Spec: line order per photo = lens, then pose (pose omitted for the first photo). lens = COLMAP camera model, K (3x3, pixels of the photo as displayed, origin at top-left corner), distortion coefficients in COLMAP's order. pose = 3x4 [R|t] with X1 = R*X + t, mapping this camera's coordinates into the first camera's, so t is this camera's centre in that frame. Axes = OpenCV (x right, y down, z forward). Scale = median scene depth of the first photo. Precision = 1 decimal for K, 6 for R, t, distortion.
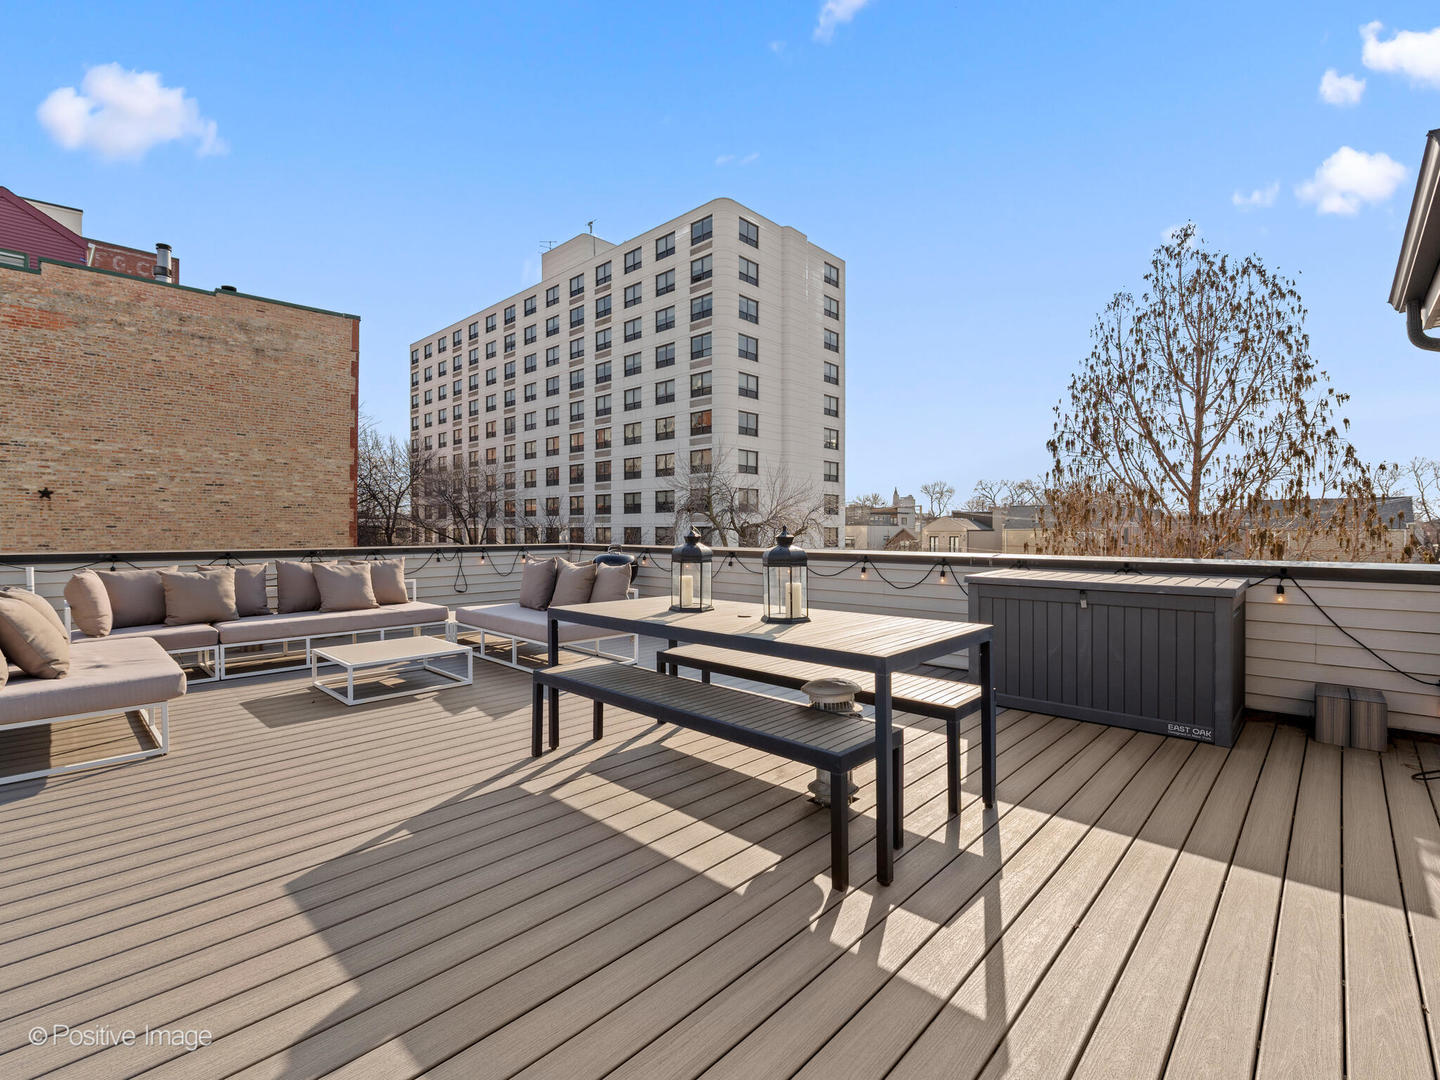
lens RADIAL K [[657.2, 0, 715.0], [0, 657.2, 534.7], [0, 0, 1]] dist [-0.004169, -0.000871]
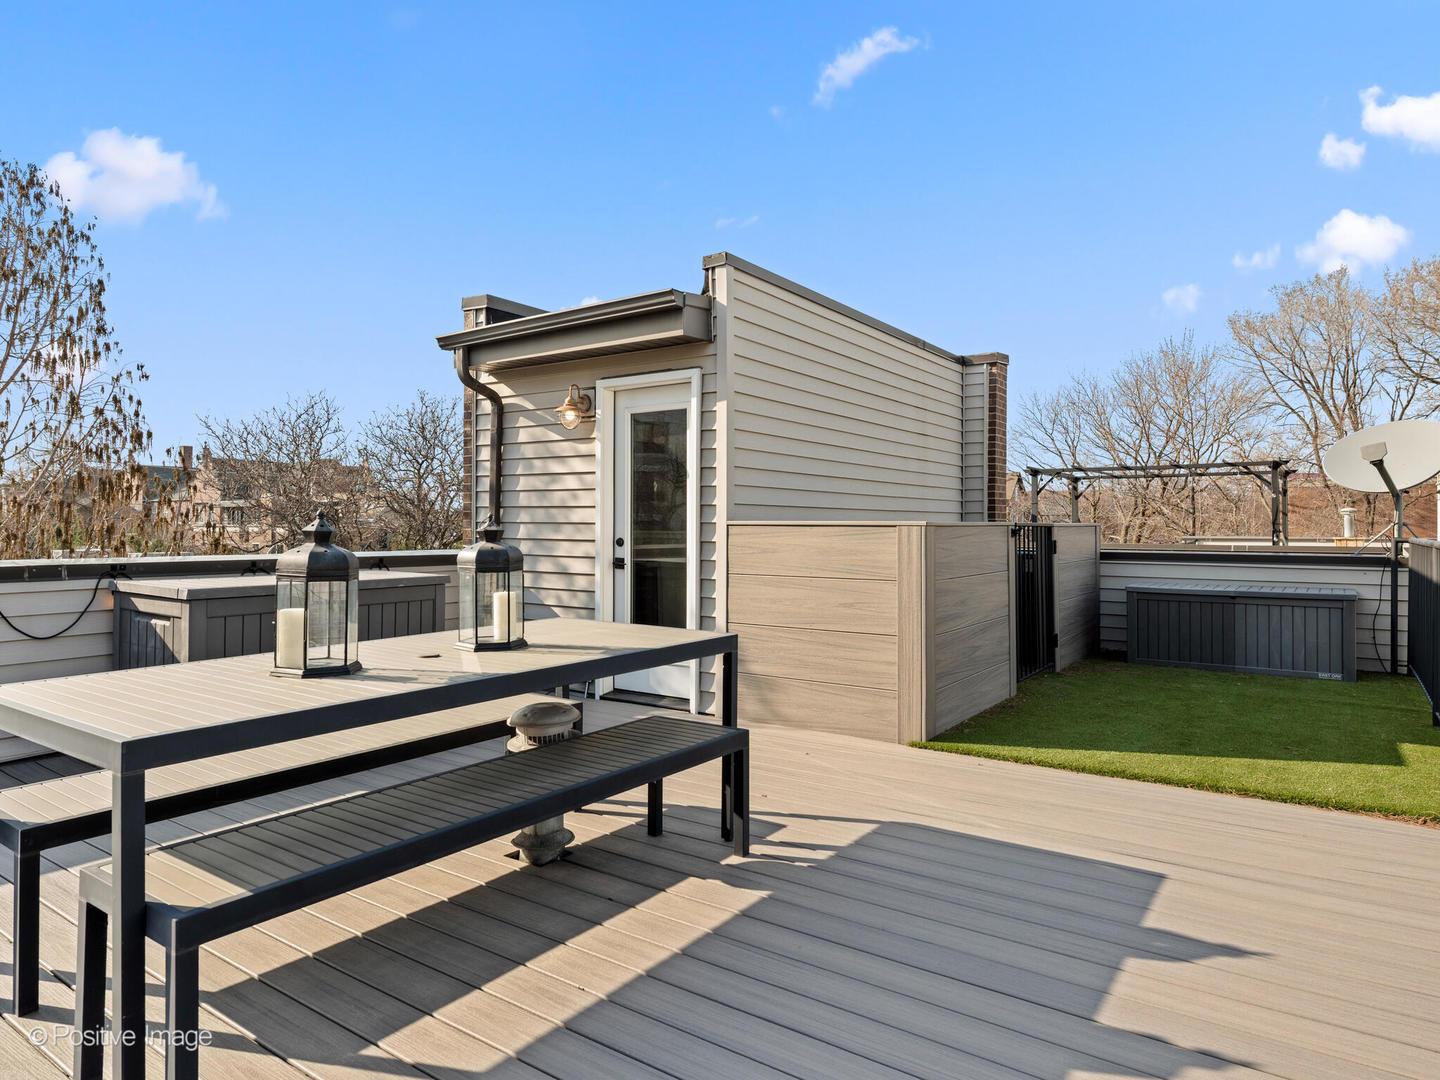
lens RADIAL K [[896.6, 0, 724.1], [0, 896.6, 533.7], [0, 0, 1]] dist [0.007290, 0.000758]
pose [[-0.159468, -0.006208, 0.987184, -0.926754], [0.003349, 0.999971, 0.006829, 0.002916], [-0.987197, 0.004395, -0.159443, 0.936368]]
